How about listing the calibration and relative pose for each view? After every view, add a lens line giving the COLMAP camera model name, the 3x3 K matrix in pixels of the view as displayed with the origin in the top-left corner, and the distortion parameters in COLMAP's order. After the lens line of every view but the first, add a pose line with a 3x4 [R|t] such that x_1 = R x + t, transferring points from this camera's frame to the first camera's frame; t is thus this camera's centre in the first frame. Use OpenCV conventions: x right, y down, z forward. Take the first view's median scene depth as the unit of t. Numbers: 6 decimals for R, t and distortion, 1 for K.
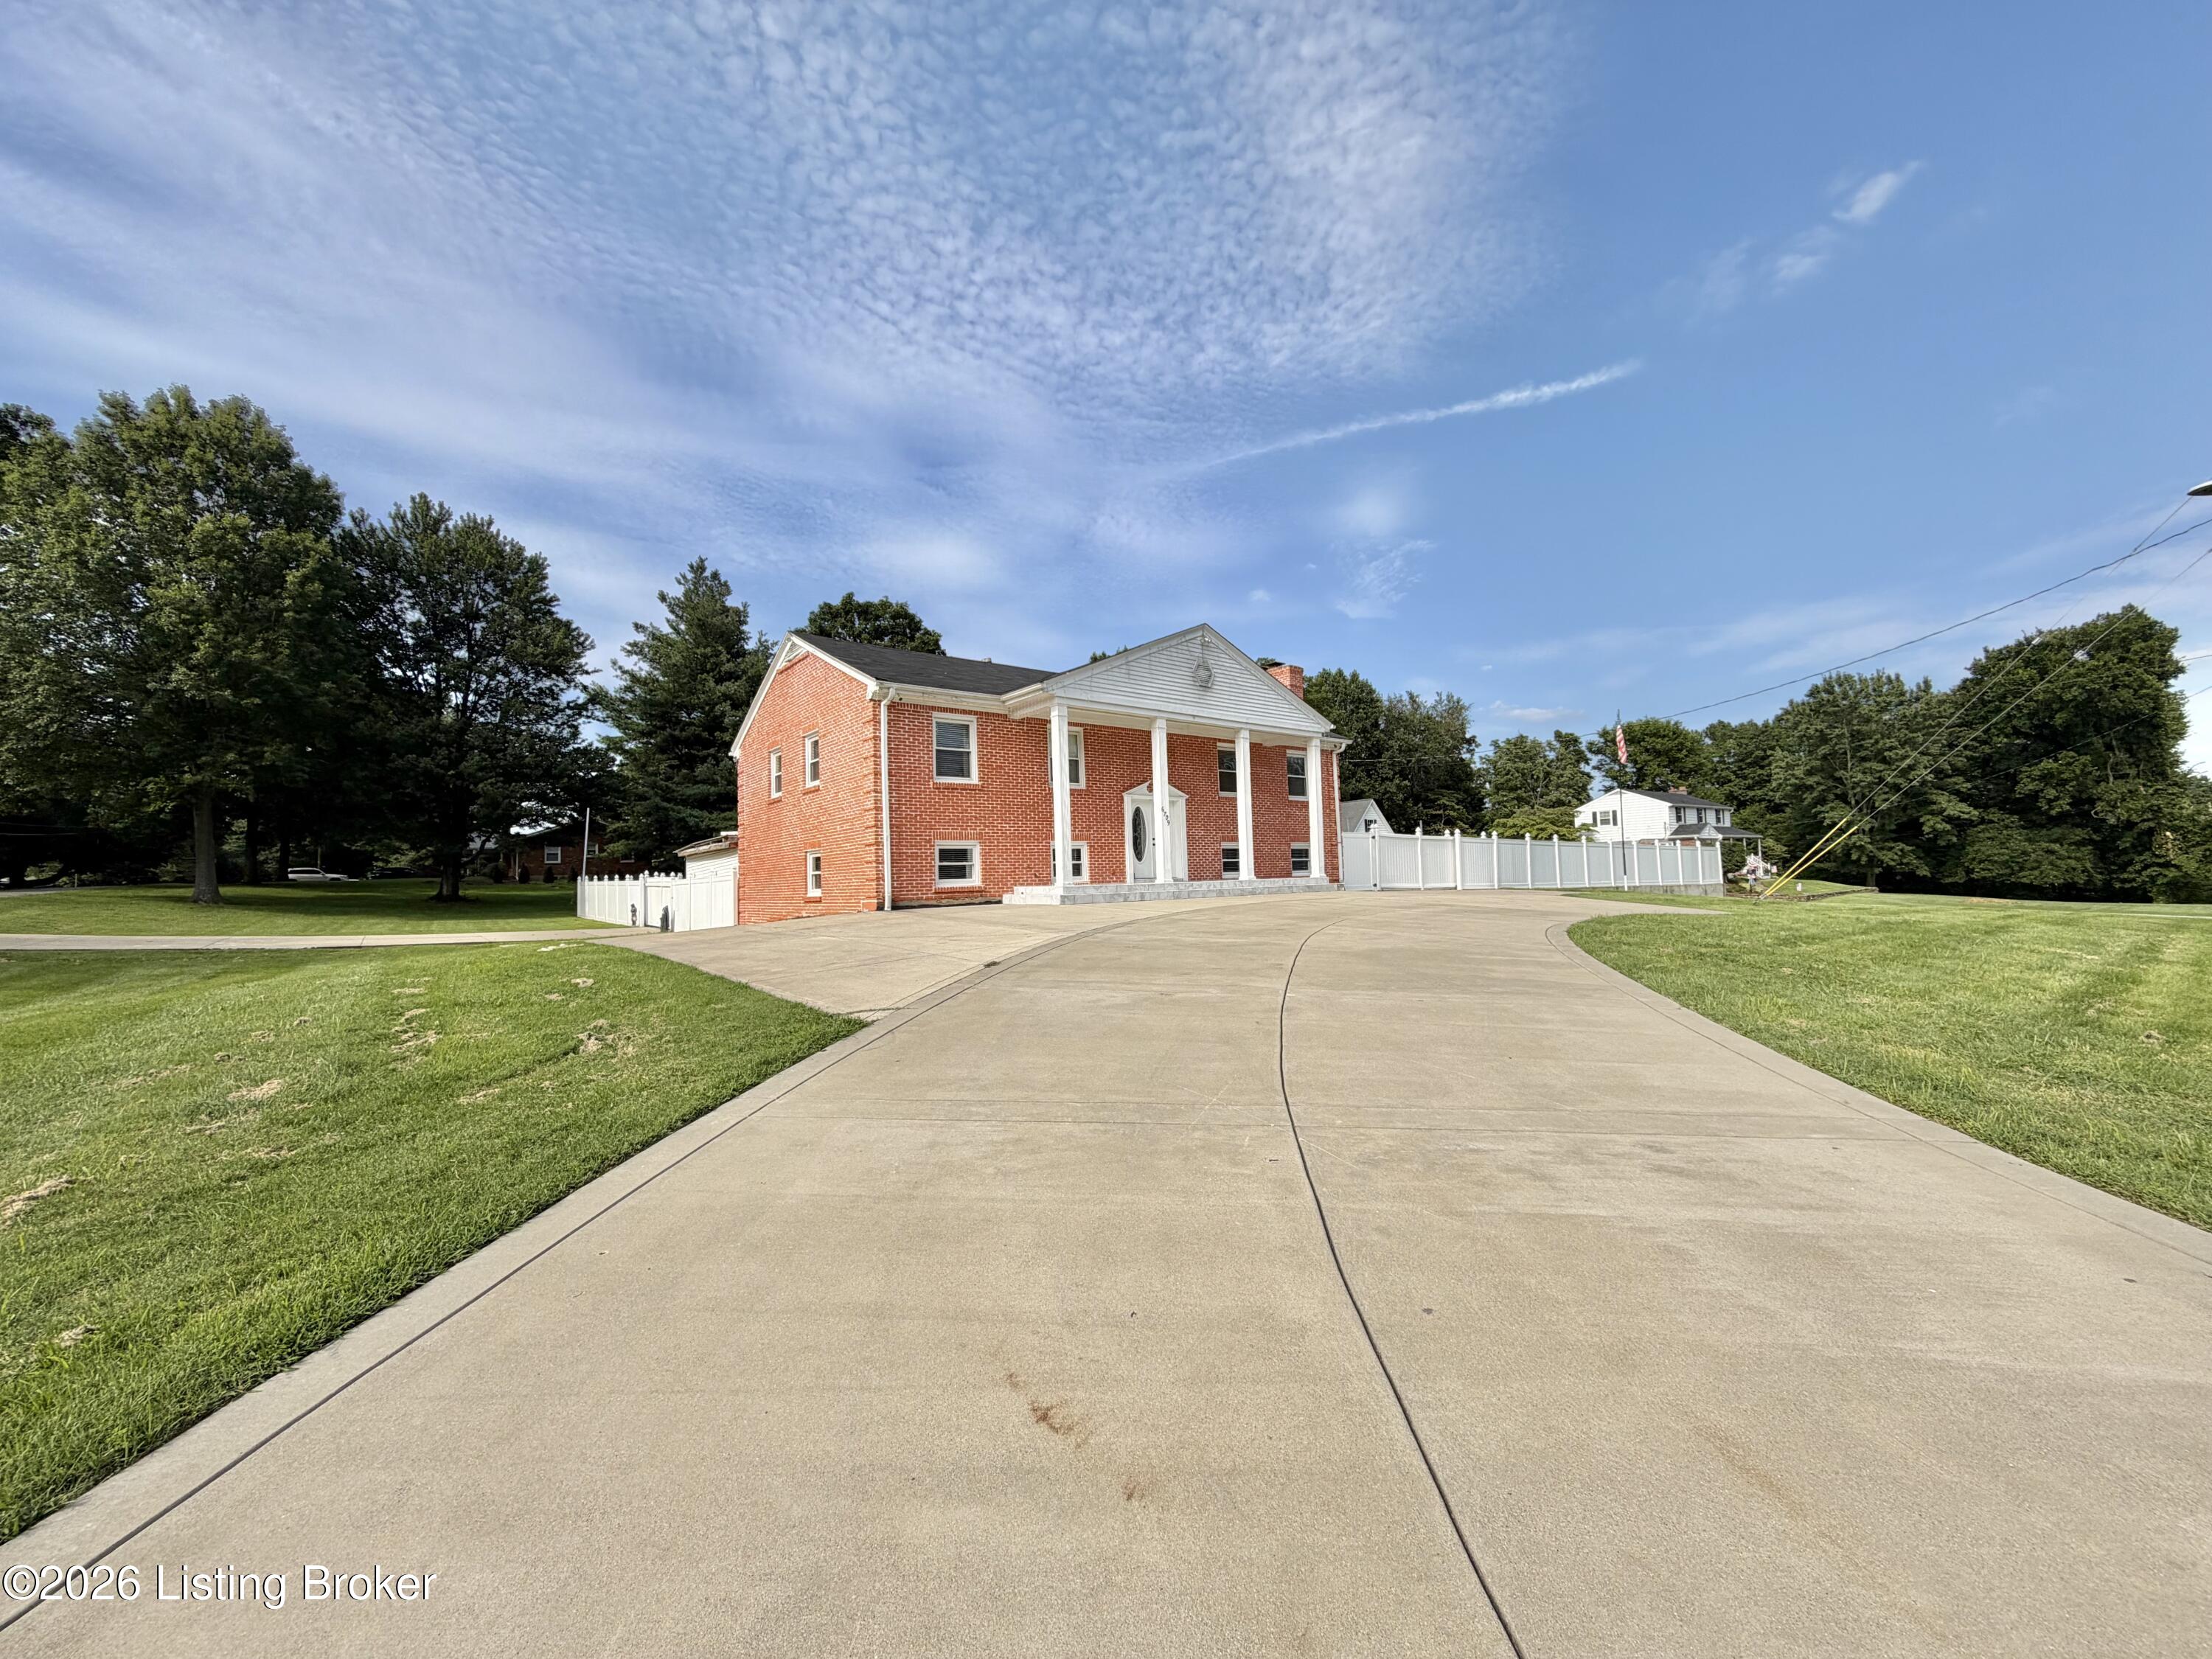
lens RADIAL K [[883.6, 0, 1101.2], [0, 883.6, 823.1], [0, 0, 1]] dist [0.001021, -0.000180]
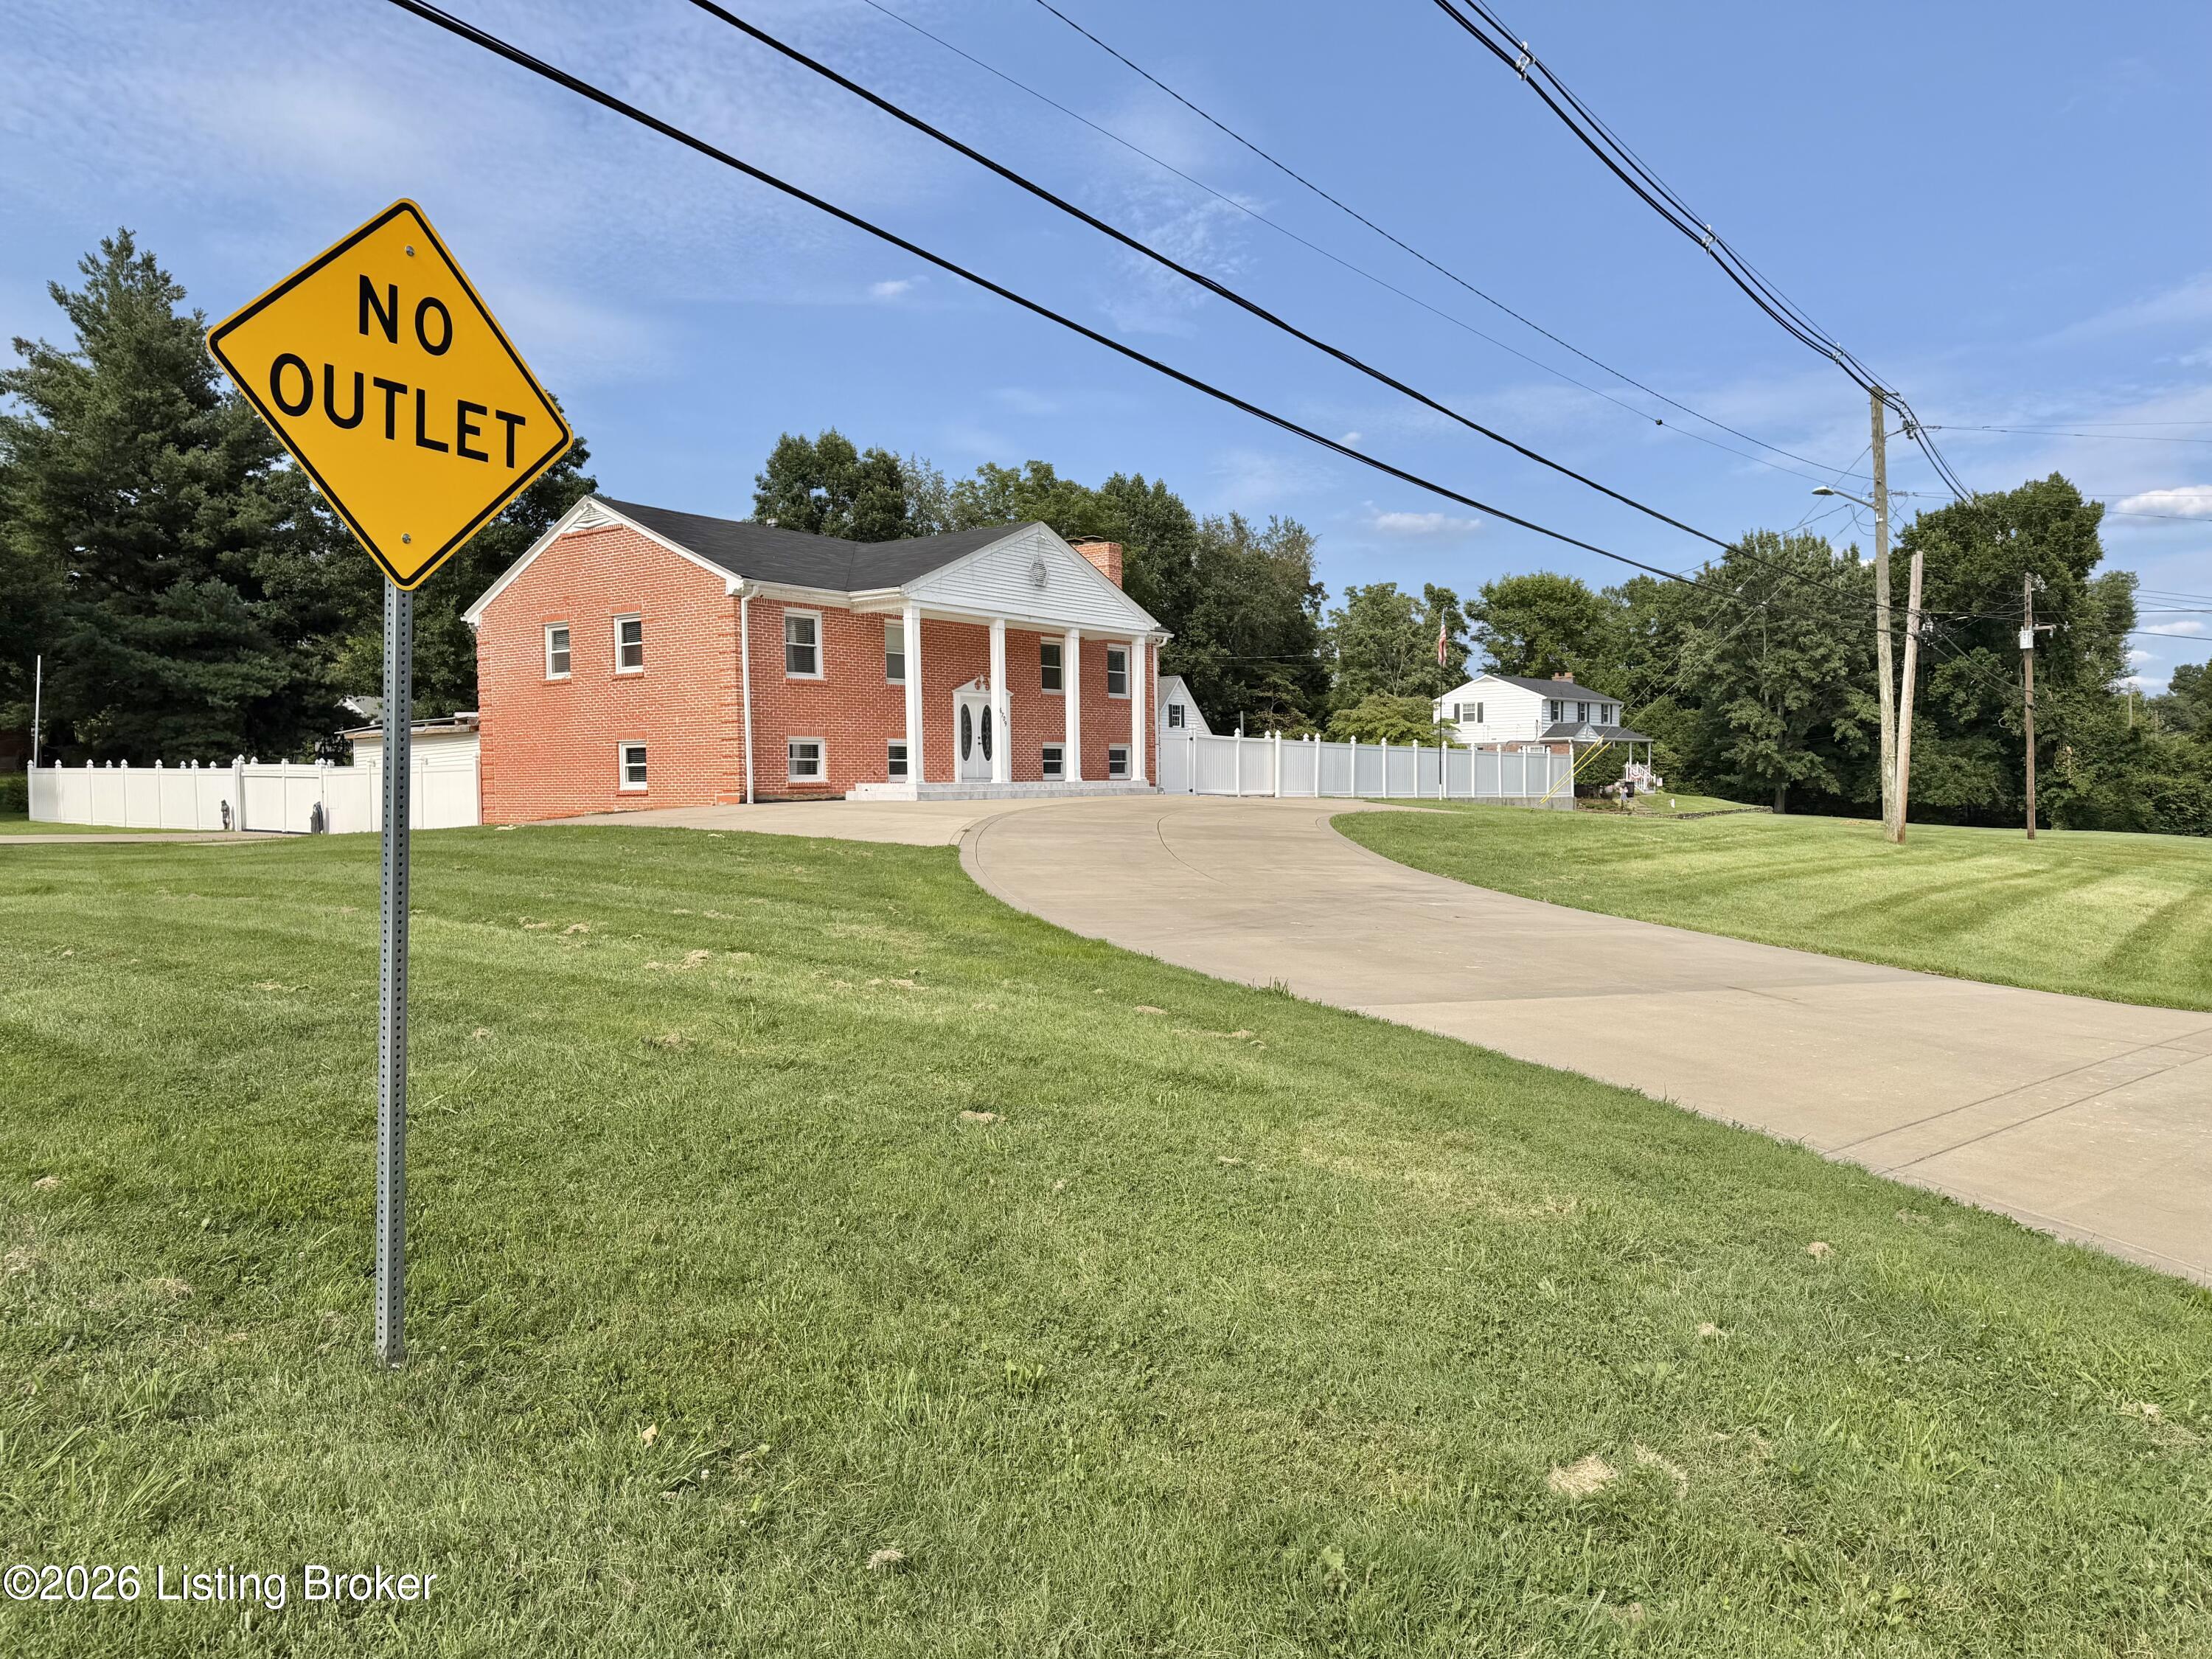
lens RADIAL K [[1544.3, 0, 1101.6], [0, 1544.3, 826.1], [0, 0, 1]] dist [0.055109, -0.003772]
pose [[0.966902, 0.010354, 0.254939, -0.084831], [-0.033114, 0.995818, 0.085147, -0.011869], [-0.252991, -0.090770, 0.963201, -0.235688]]
